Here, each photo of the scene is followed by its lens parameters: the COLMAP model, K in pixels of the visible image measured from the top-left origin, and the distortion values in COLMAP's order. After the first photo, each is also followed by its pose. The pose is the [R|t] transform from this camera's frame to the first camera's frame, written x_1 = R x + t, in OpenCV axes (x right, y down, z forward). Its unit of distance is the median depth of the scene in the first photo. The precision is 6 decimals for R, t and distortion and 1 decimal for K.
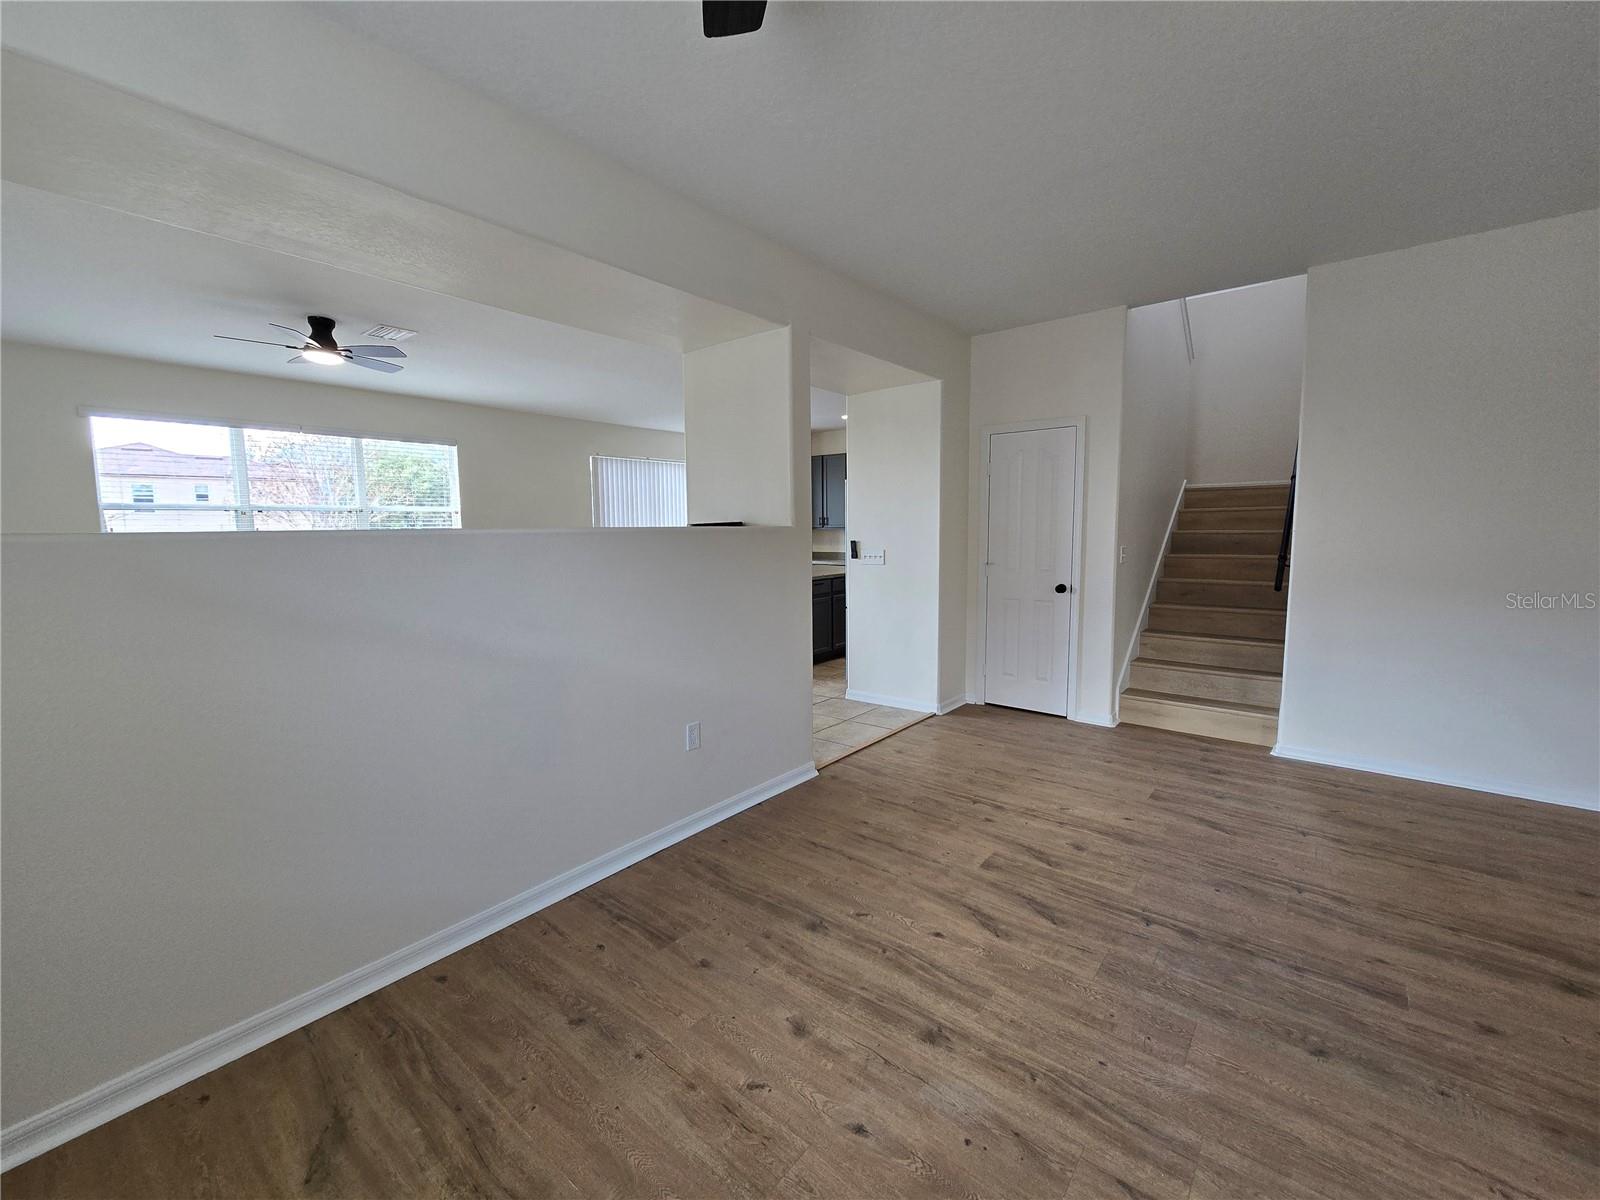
lens RADIAL K [[656.0, 0, 798.4], [0, 656.0, 592.0], [0, 0, 1]] dist [-0.002615, -0.000016]
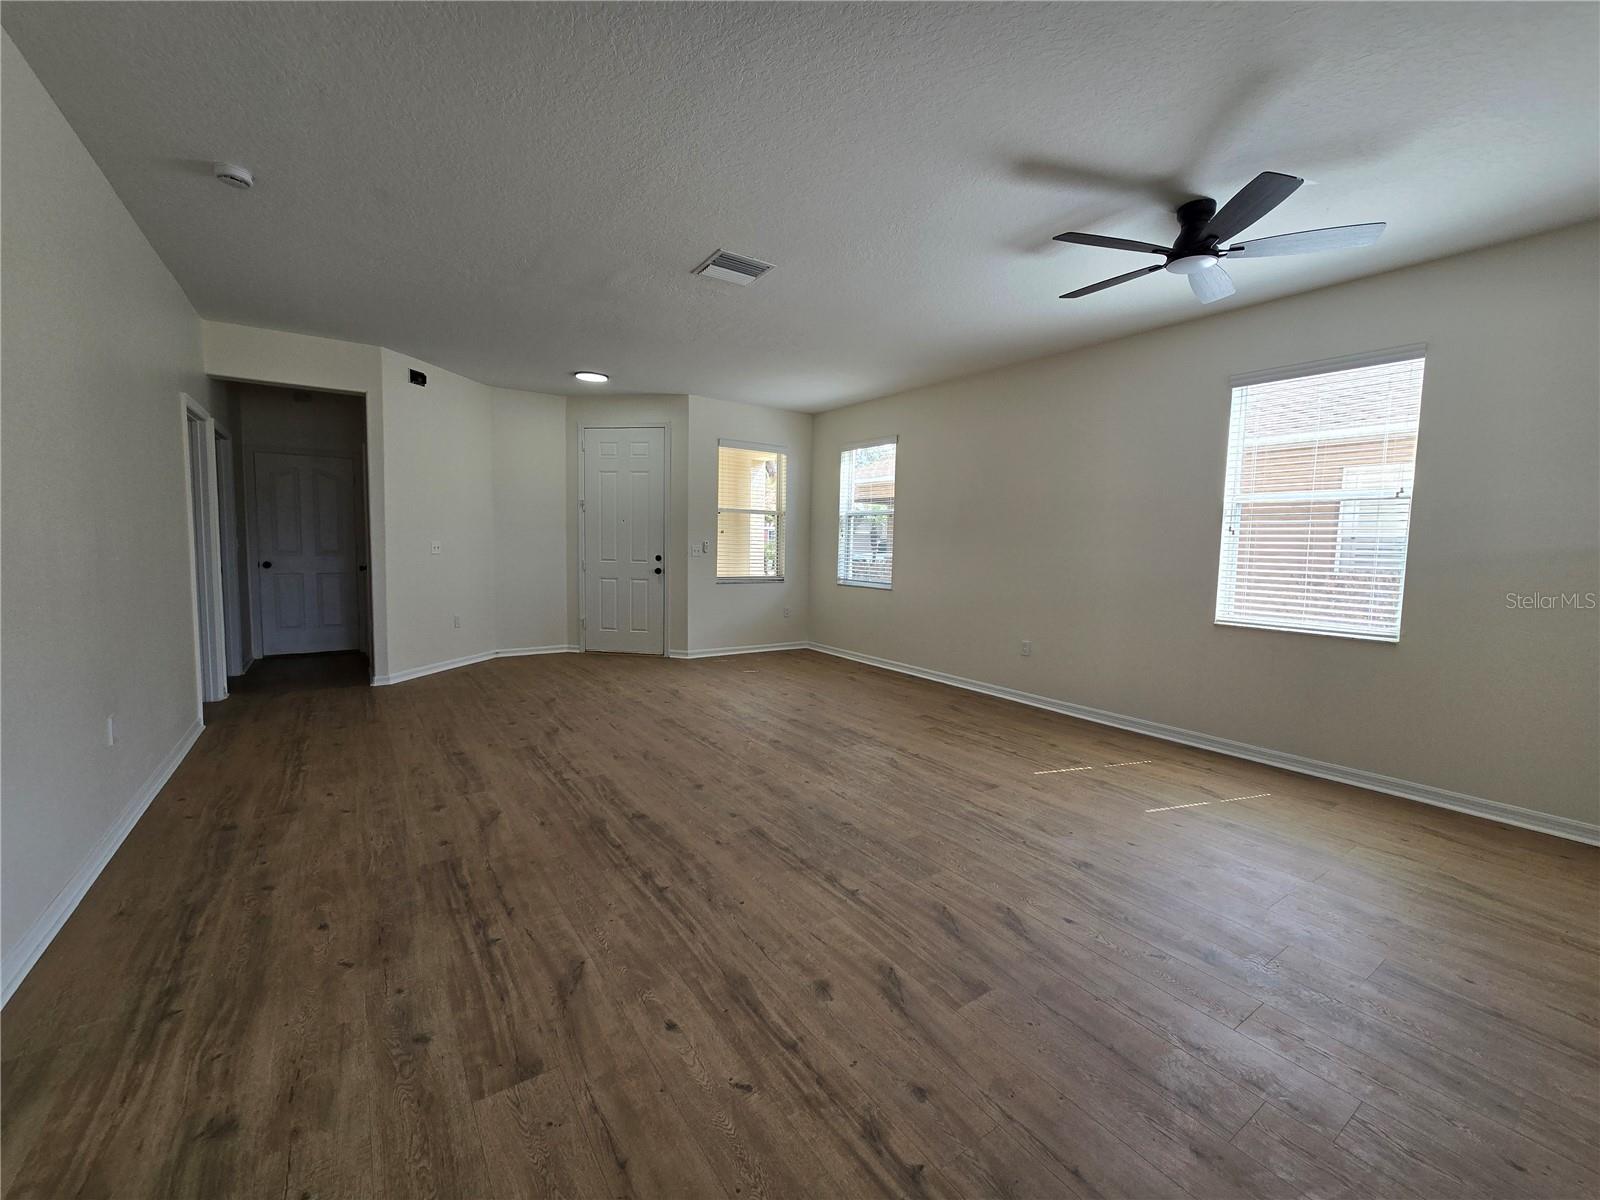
lens RADIAL K [[650.9, 0, 793.2], [0, 650.9, 594.6], [0, 0, 1]] dist [-0.001249, -0.000043]
pose [[-0.958438, -0.033450, 0.283334, 0.268964], [0.017115, 0.984573, 0.174133, -0.119854], [-0.284788, 0.171745, -0.943080, 1.506109]]
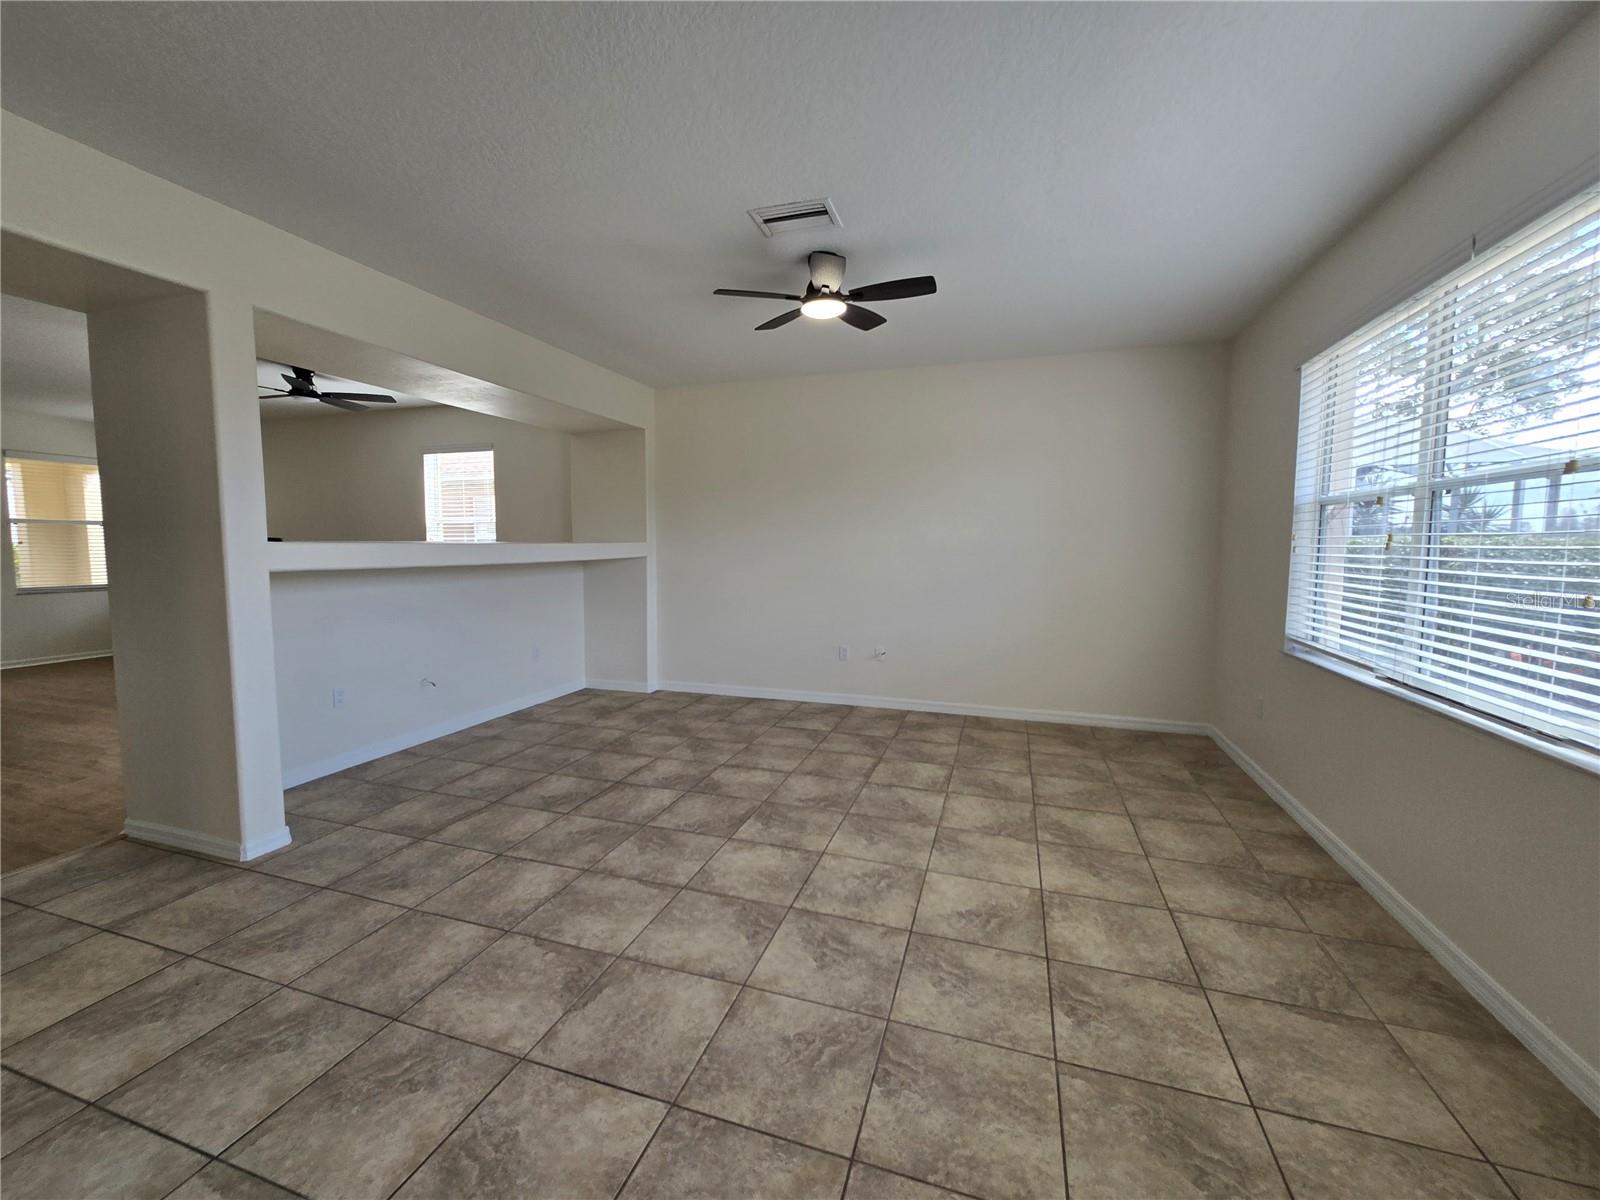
lens RADIAL K [[650.9, 0, 793.2], [0, 650.9, 594.6], [0, 0, 1]] dist [-0.001249, -0.000043]
pose [[-0.935076, 0.035649, -0.352649, -0.607877], [-0.028207, 0.984290, 0.174294, -0.242504], [0.353323, 0.172925, -0.919380, 2.496972]]
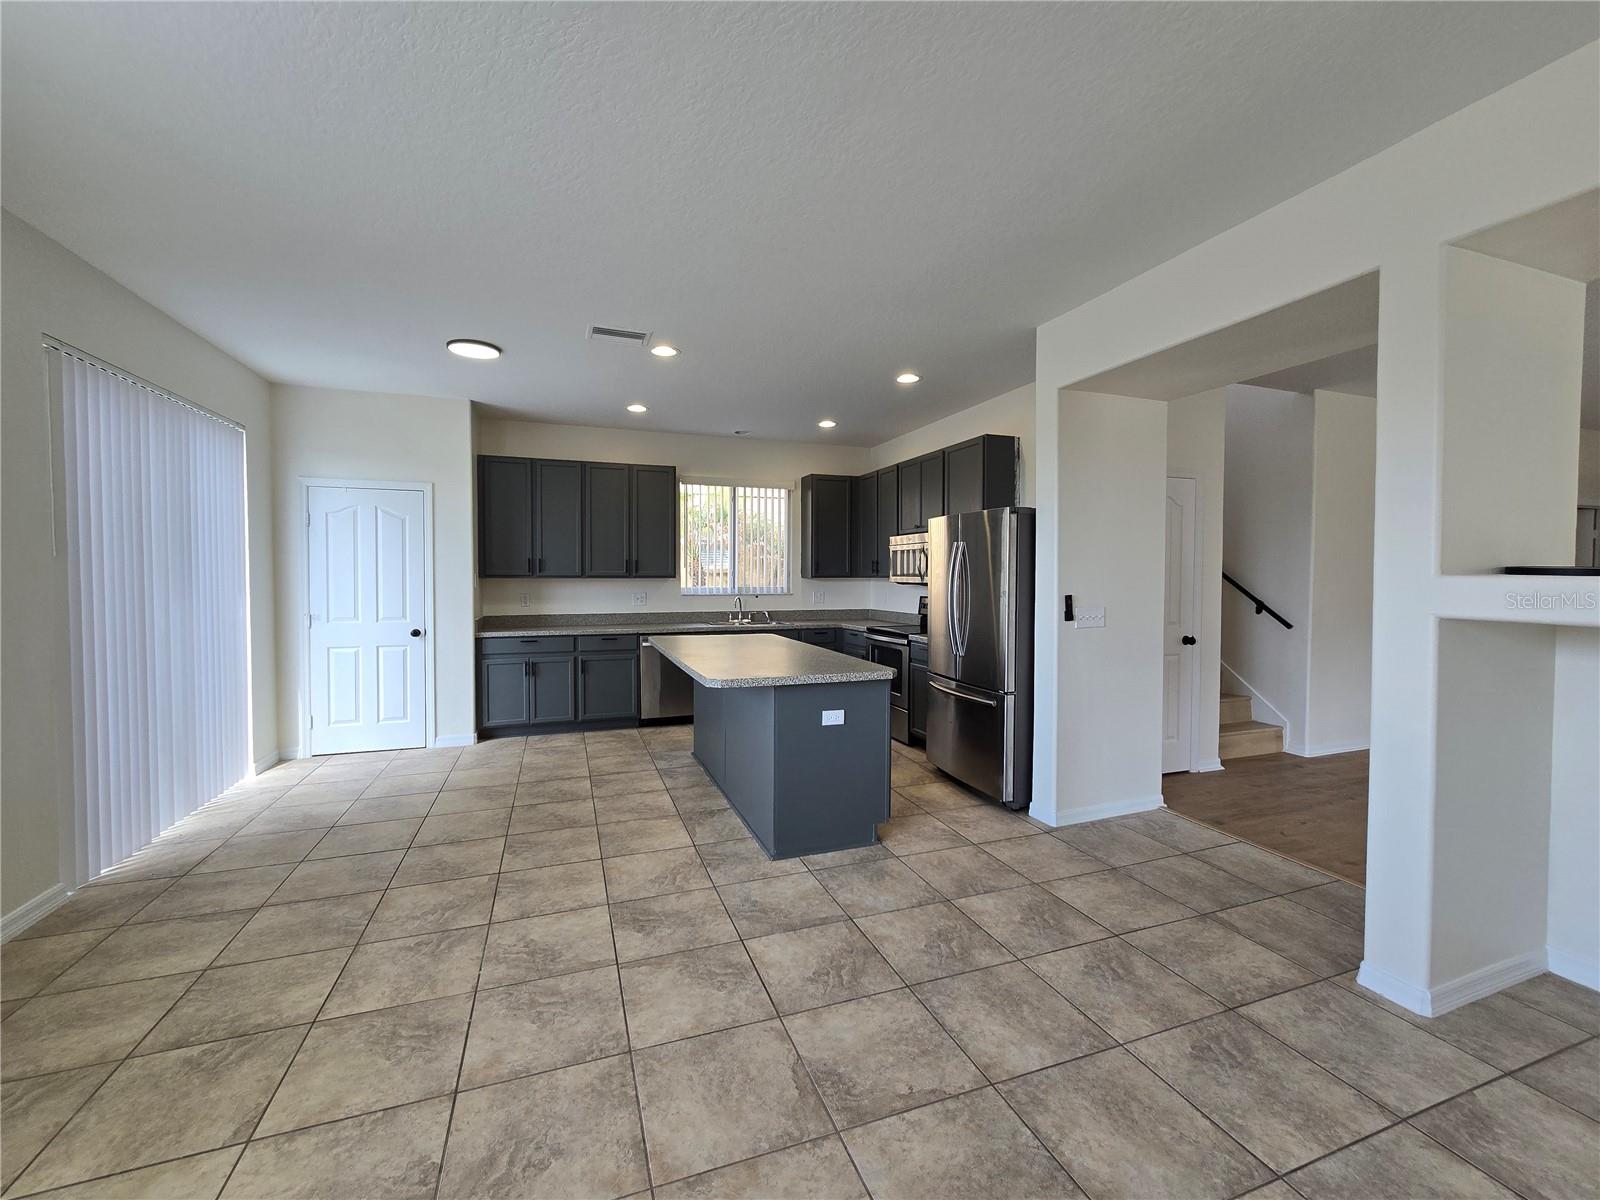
lens RADIAL K [[650.9, 0, 793.2], [0, 650.9, 594.6], [0, 0, 1]] dist [-0.001249, -0.000043]
pose [[0.514227, -0.014566, 0.857531, -1.145025], [0.077824, 0.996523, -0.029741, -0.140746], [-0.854116, 0.082030, 0.513572, 1.540807]]
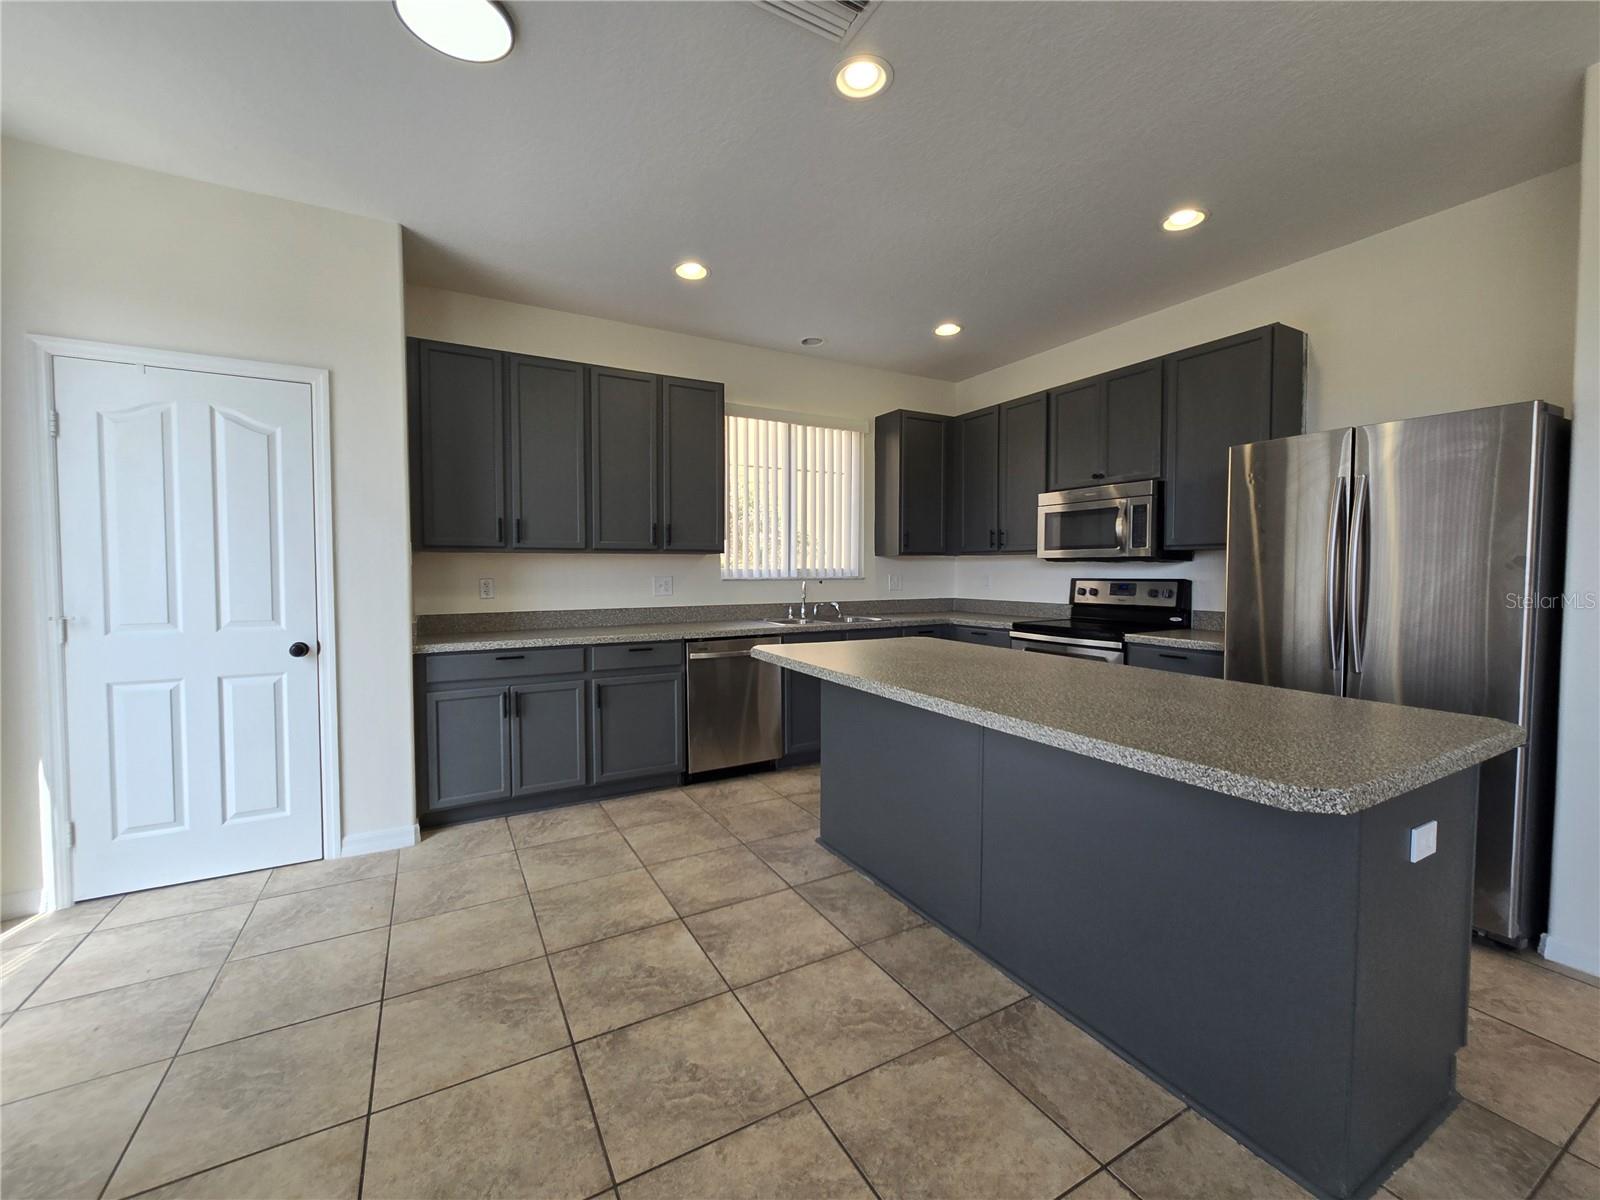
lens RADIAL K [[650.9, 0, 793.2], [0, 650.9, 594.6], [0, 0, 1]] dist [-0.001249, -0.000043]
pose [[0.369987, -0.028400, 0.928603, -0.777316], [0.089437, 0.995979, -0.005175, -0.178270], [-0.924722, 0.084966, 0.371039, 2.292229]]
